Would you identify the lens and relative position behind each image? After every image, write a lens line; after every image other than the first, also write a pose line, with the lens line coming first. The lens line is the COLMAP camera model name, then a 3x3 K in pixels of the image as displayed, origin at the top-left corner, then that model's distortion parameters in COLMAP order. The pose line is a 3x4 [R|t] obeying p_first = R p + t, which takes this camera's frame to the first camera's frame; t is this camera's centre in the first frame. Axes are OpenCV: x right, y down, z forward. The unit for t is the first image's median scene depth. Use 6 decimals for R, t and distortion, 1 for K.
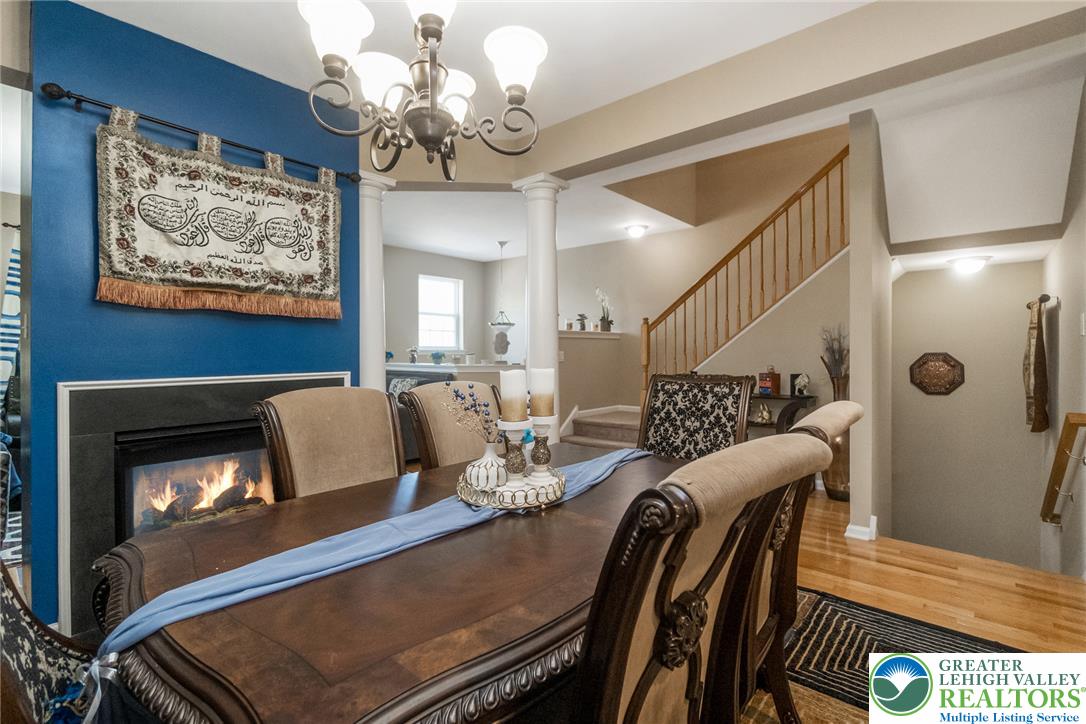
lens RADIAL K [[484.7, 0, 541.5], [0, 484.7, 354.5], [0, 0, 1]] dist [0.003202, -0.002446]
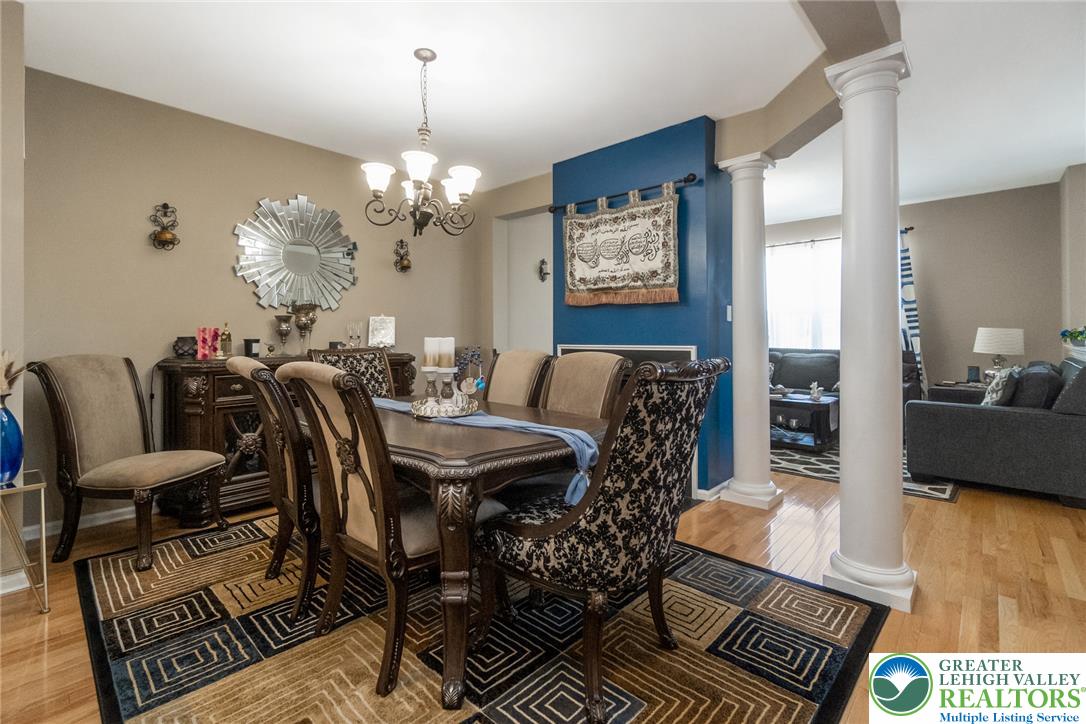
lens RADIAL K [[484.7, 0, 547.2], [0, 484.7, 331.8], [0, 0, 1]] dist [0.003202, -0.002446]
pose [[-0.008511, -0.007319, -0.999937, 0.871865], [-0.005220, 0.999960, -0.007275, 0.012315], [0.999950, 0.005158, -0.008549, 0.760815]]
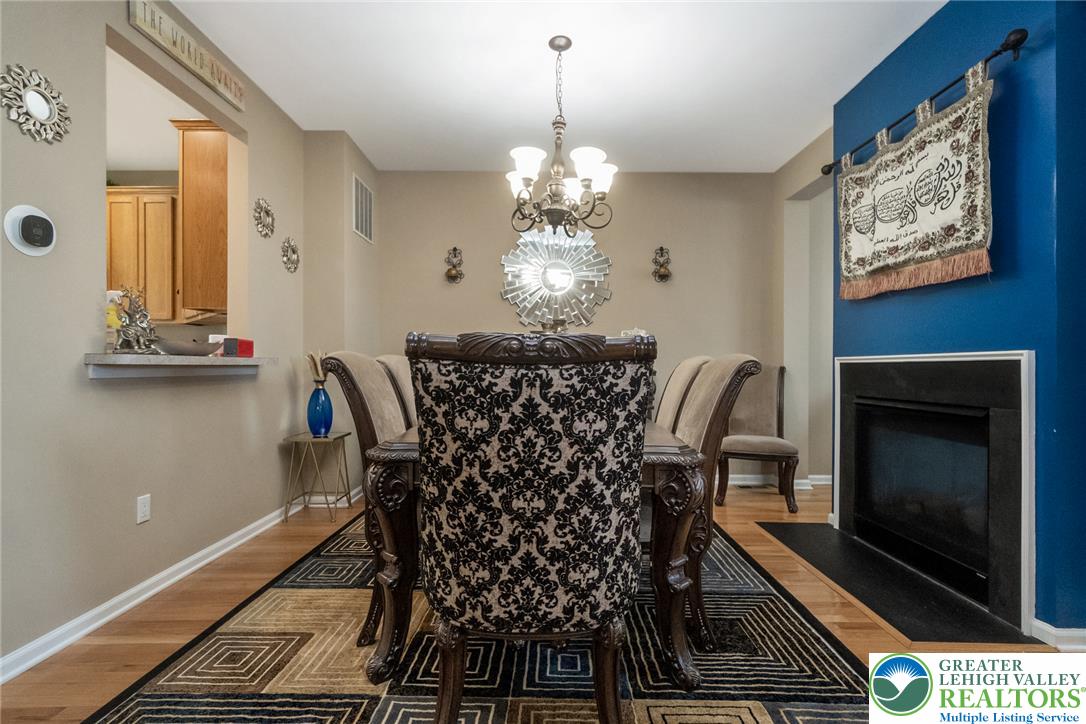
lens RADIAL K [[528.3, 0, 552.9], [0, 528.3, 363.8], [0, 0, 1]] dist [0.022406, 0.000888]
pose [[-0.731602, -0.012605, -0.681616, 0.594266], [-0.011277, 0.999916, -0.006387, 0.073306], [0.681639, 0.003013, -0.731682, 1.255694]]
